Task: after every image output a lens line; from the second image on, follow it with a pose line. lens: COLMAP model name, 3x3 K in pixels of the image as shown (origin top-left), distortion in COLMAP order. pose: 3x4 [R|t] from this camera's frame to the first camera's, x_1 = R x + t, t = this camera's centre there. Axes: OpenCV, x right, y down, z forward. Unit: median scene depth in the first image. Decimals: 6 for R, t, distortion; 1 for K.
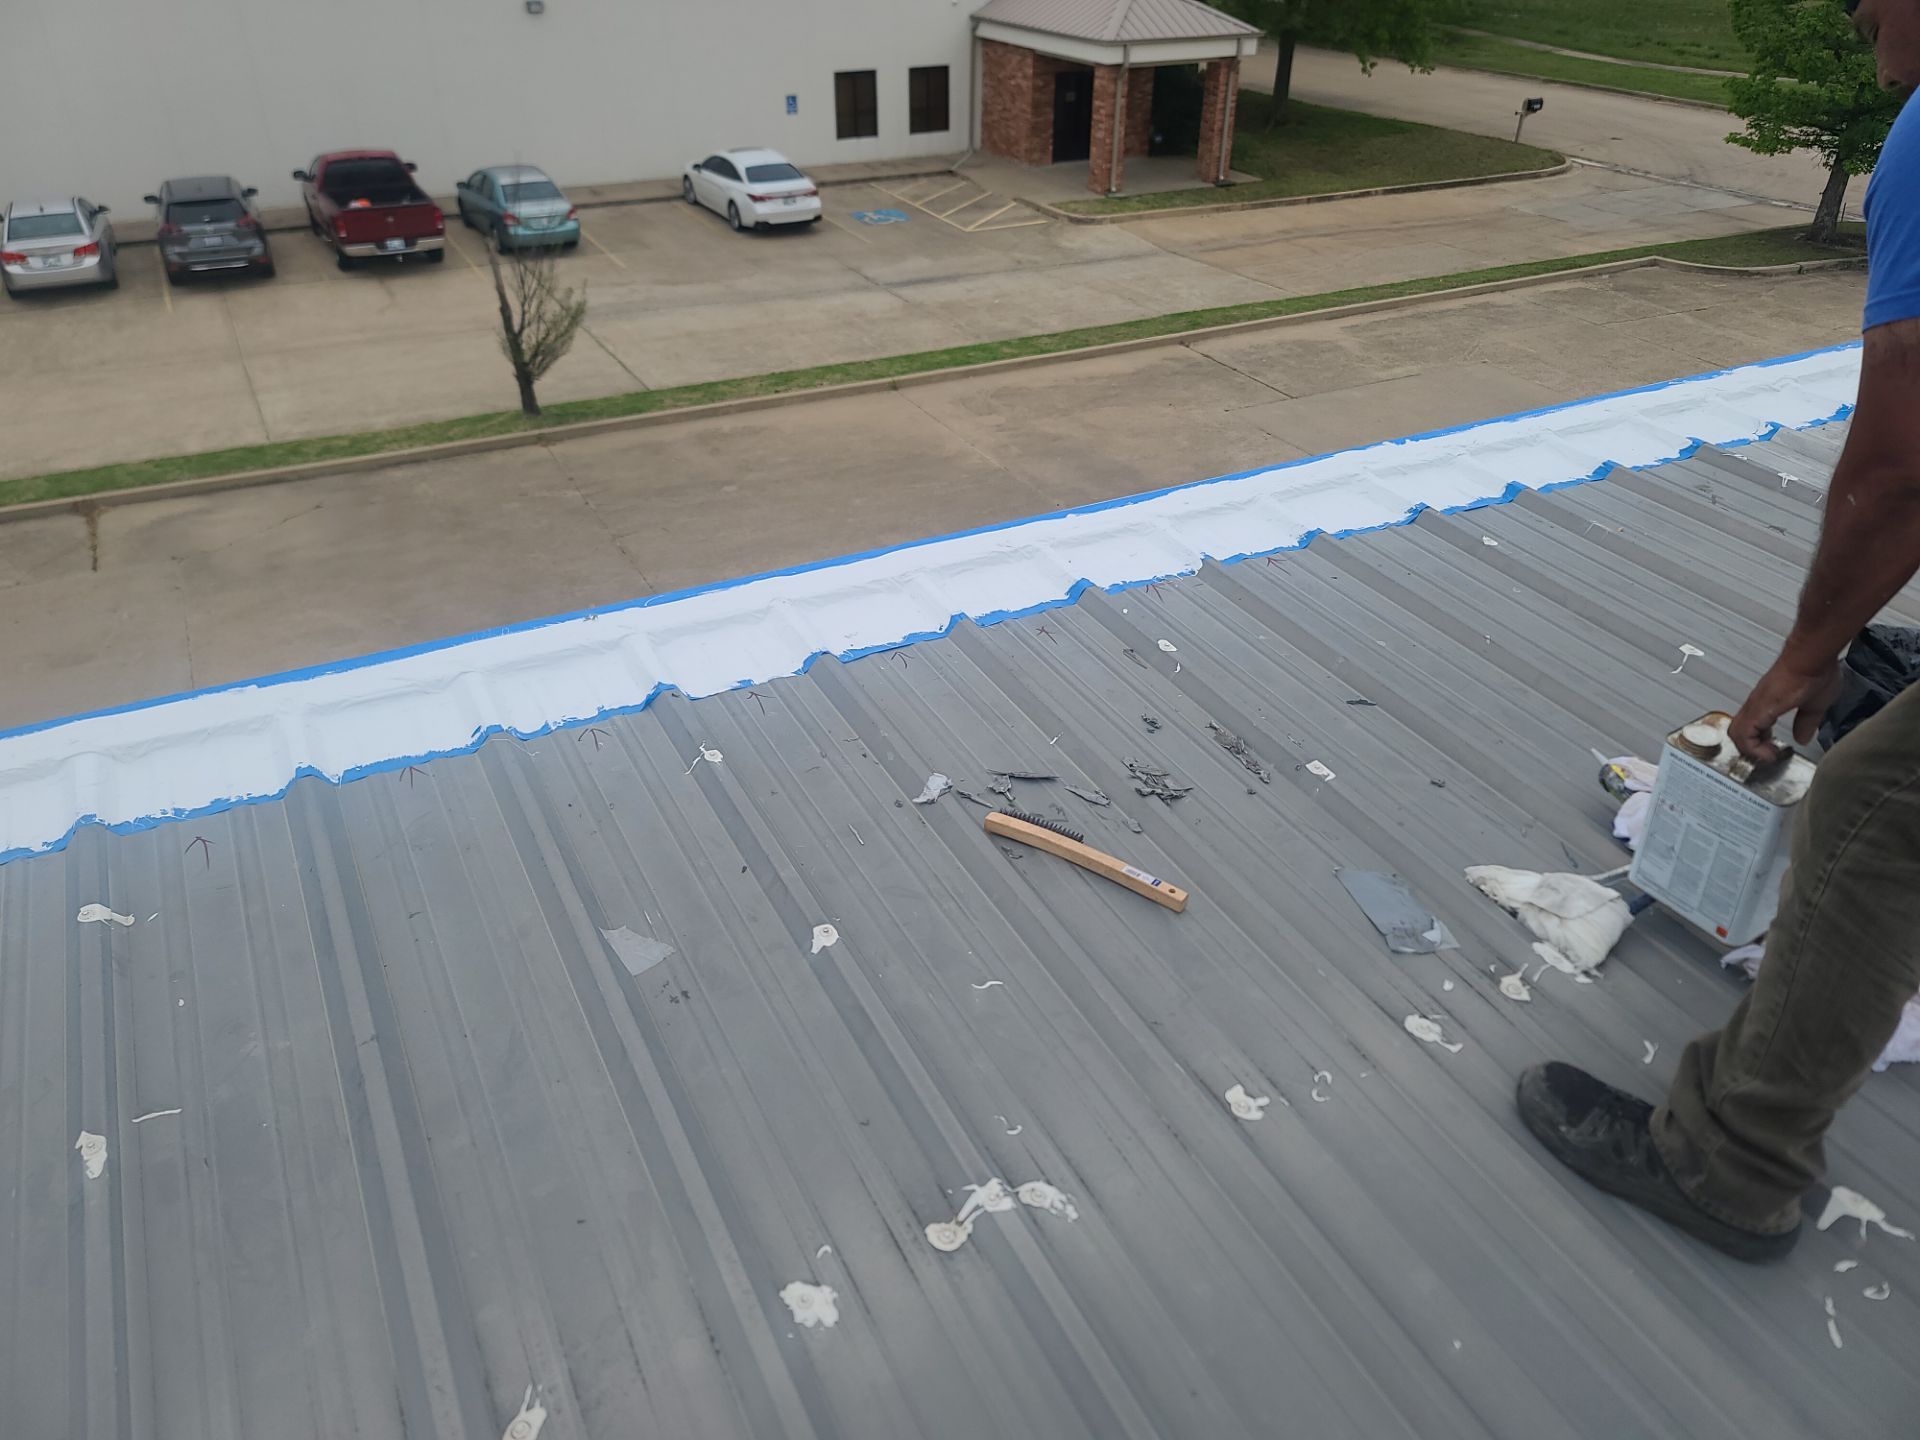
lens RADIAL K [[1396.7, 0, 967.1], [0, 1396.7, 729.3], [0, 0, 1]] dist [0.068225, -0.046543]
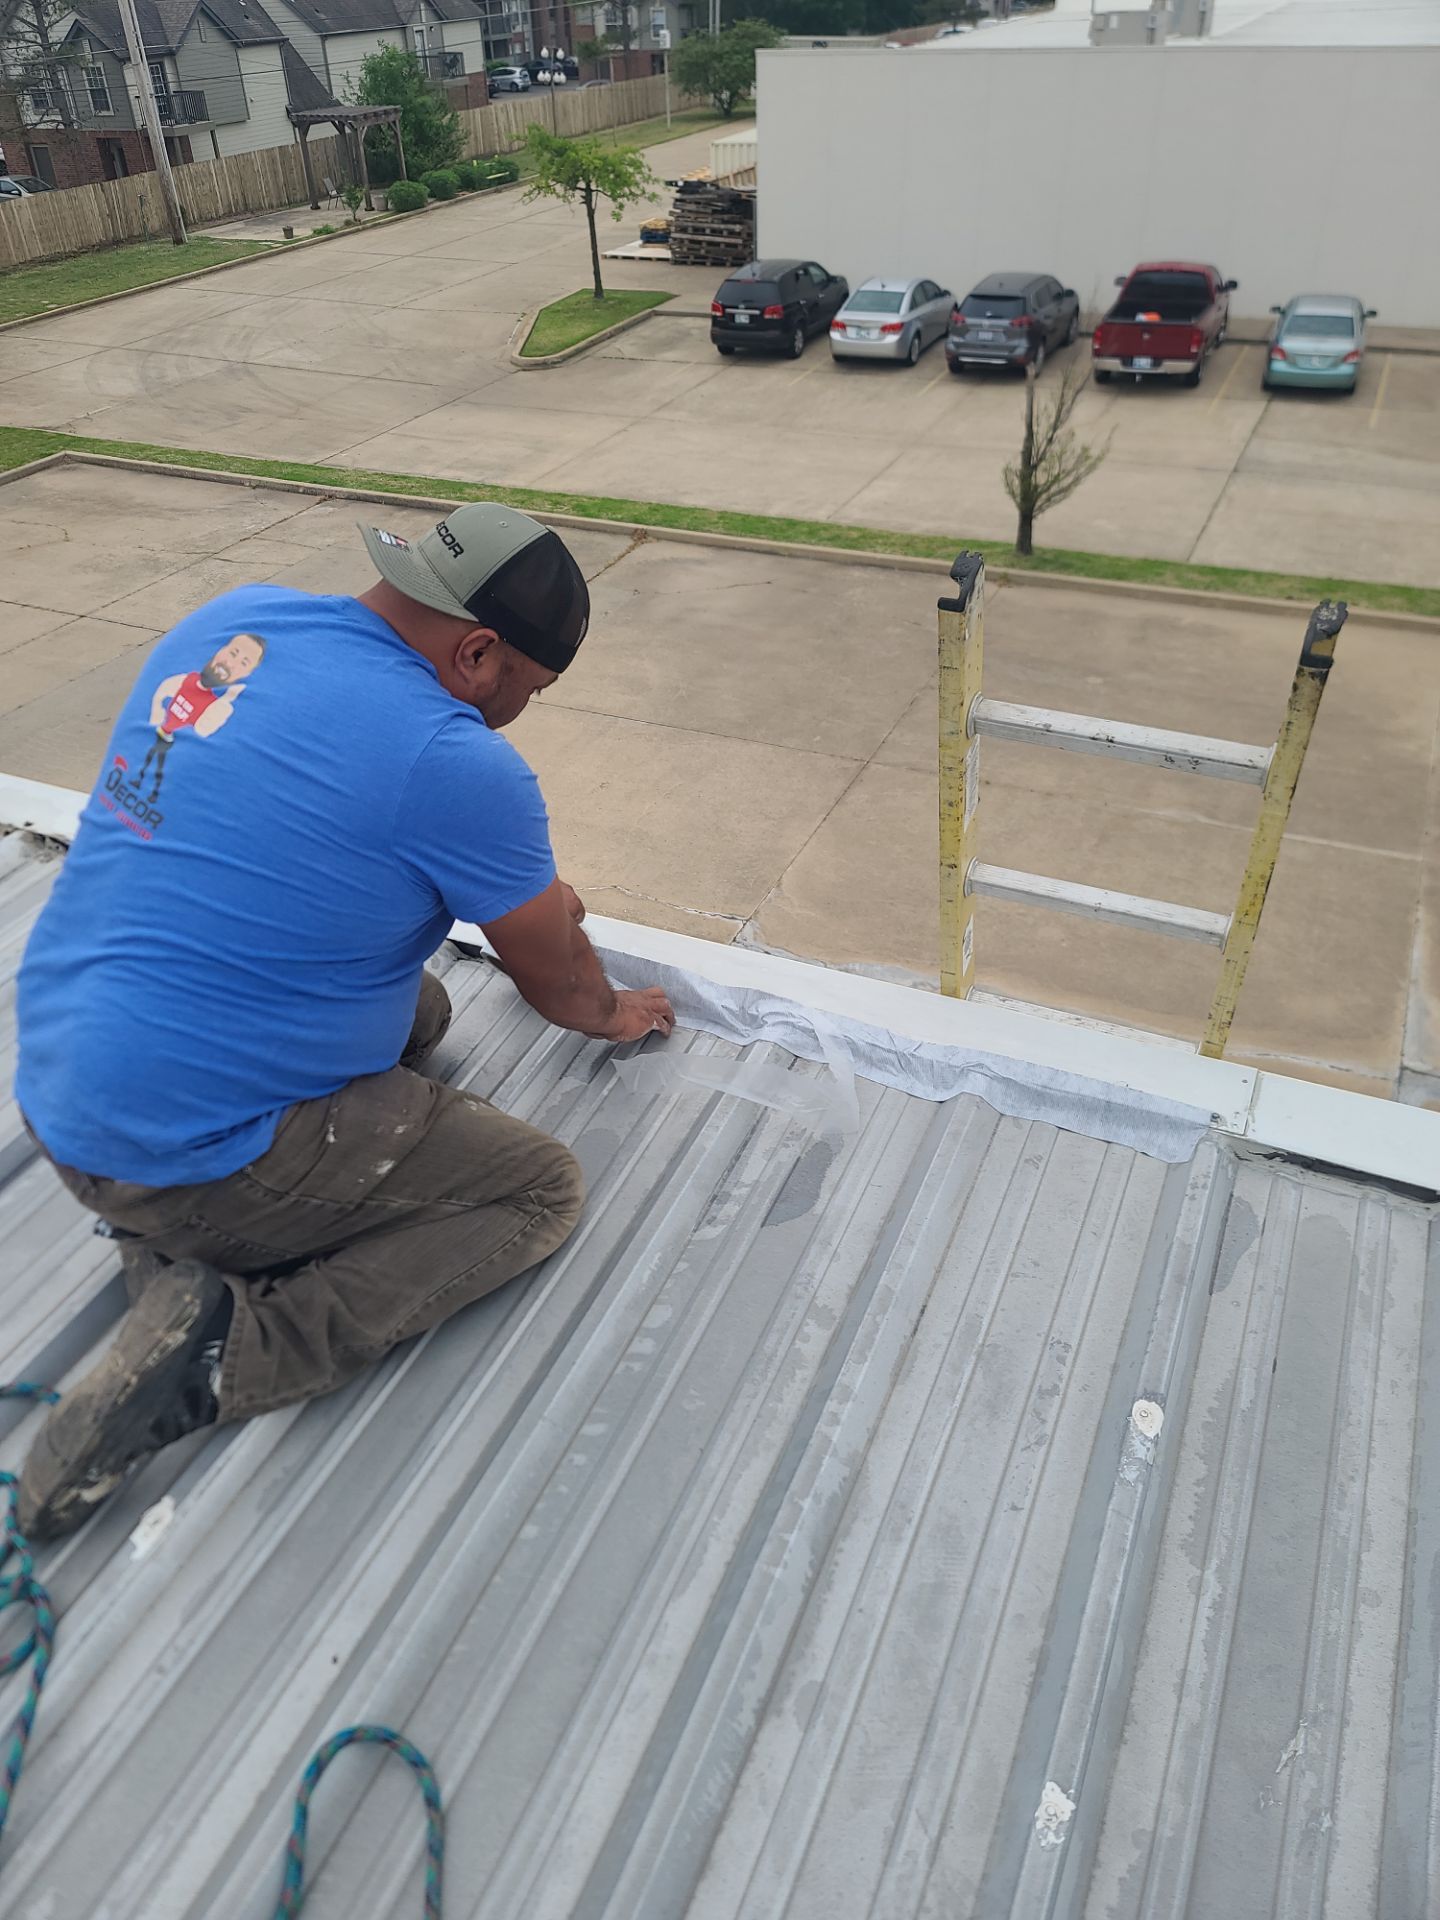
lens RADIAL K [[1396.7, 0, 690.7], [0, 1396.7, 963.9], [0, 0, 1]] dist [0.068225, -0.046543]
pose [[0.602297, 0.439973, -0.666079, 0.272707], [-0.387539, 0.890635, 0.237873, -0.096084], [0.697891, 0.114861, 0.706934, 0.158239]]
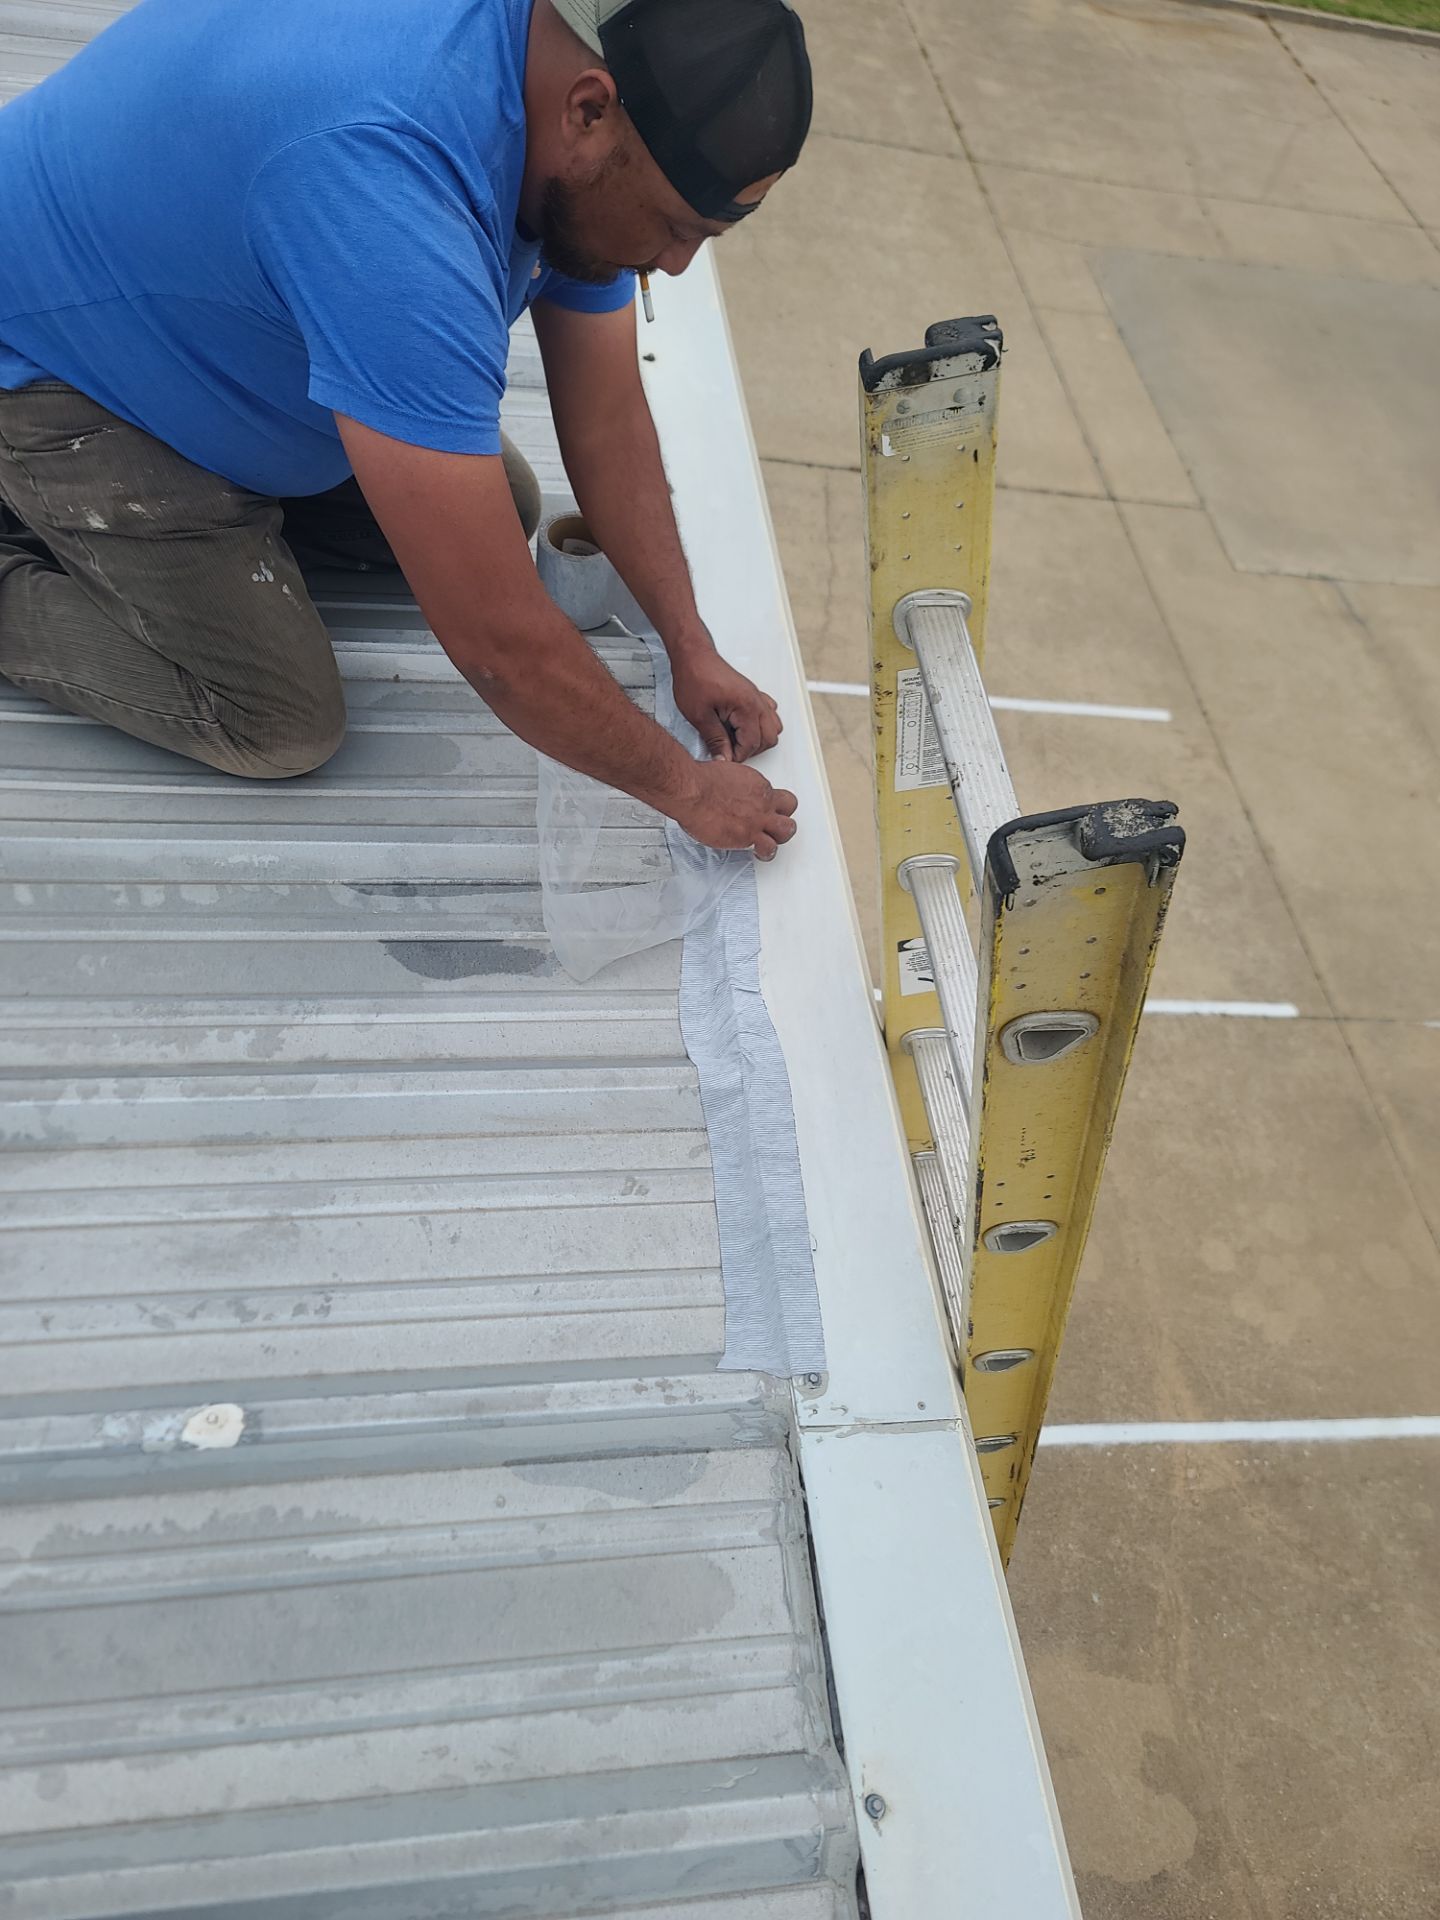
lens RADIAL K [[1412.0, 0, 701.0], [0, 1412.0, 940.9], [0, 0, 1]] dist [0.096089, -0.091411]
pose [[-0.357854, 0.700121, -0.617877, 0.264624], [-0.645982, 0.292192, 0.705217, -0.118461], [0.674276, 0.651502, 0.347704, 0.201273]]
